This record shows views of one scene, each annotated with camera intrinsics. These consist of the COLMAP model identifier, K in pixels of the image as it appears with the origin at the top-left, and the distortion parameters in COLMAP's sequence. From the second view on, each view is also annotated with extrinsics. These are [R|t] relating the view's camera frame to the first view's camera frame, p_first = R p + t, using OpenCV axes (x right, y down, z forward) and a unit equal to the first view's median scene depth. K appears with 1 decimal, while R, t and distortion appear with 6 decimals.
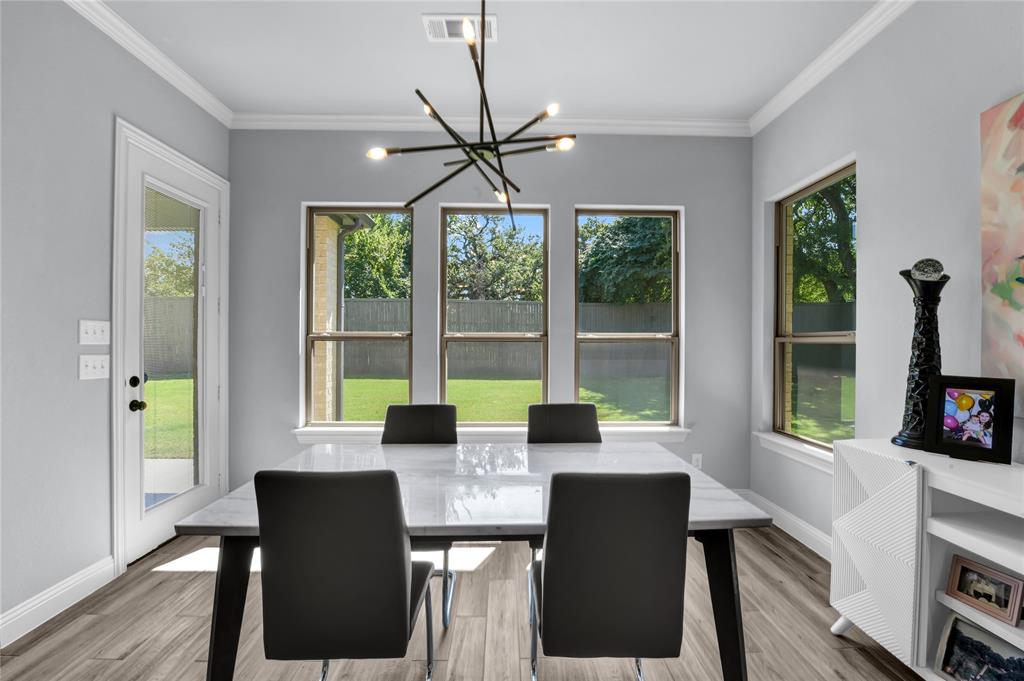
lens RADIAL K [[423.9, 0, 510.9], [0, 423.9, 343.3], [0, 0, 1]] dist [-0.019835, -0.000050]
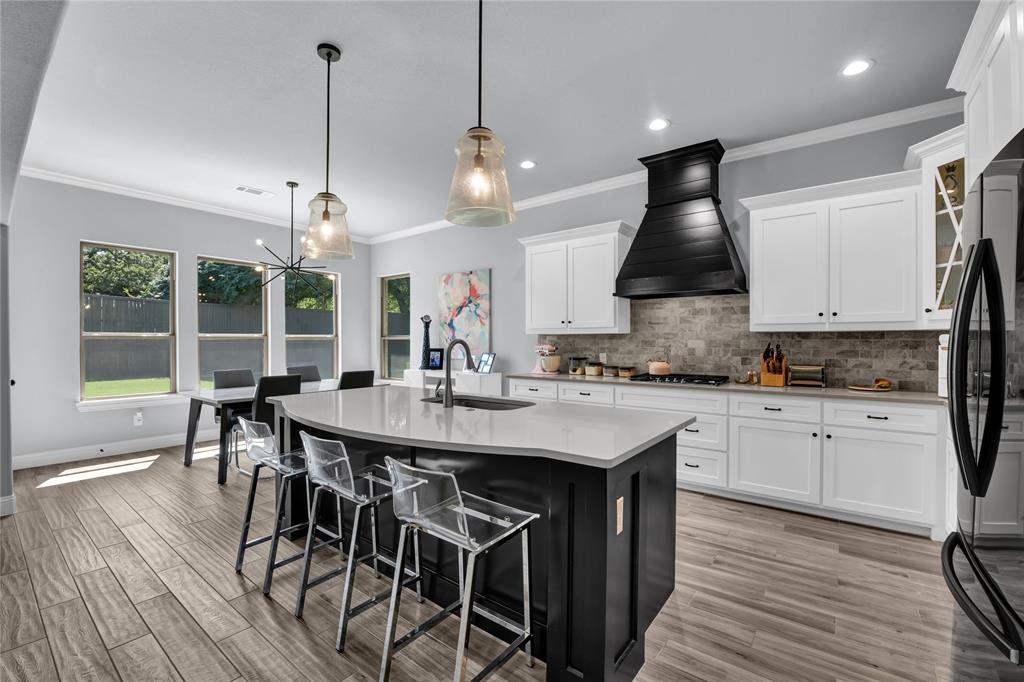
lens RADIAL K [[423.9, 0, 510.9], [0, 423.9, 343.8], [0, 0, 1]] dist [-0.019835, -0.000050]
pose [[0.605968, -0.012623, 0.795389, -0.912665], [0.009315, 0.999918, 0.008772, 0.008903], [-0.795434, 0.002094, 0.606036, -1.121053]]
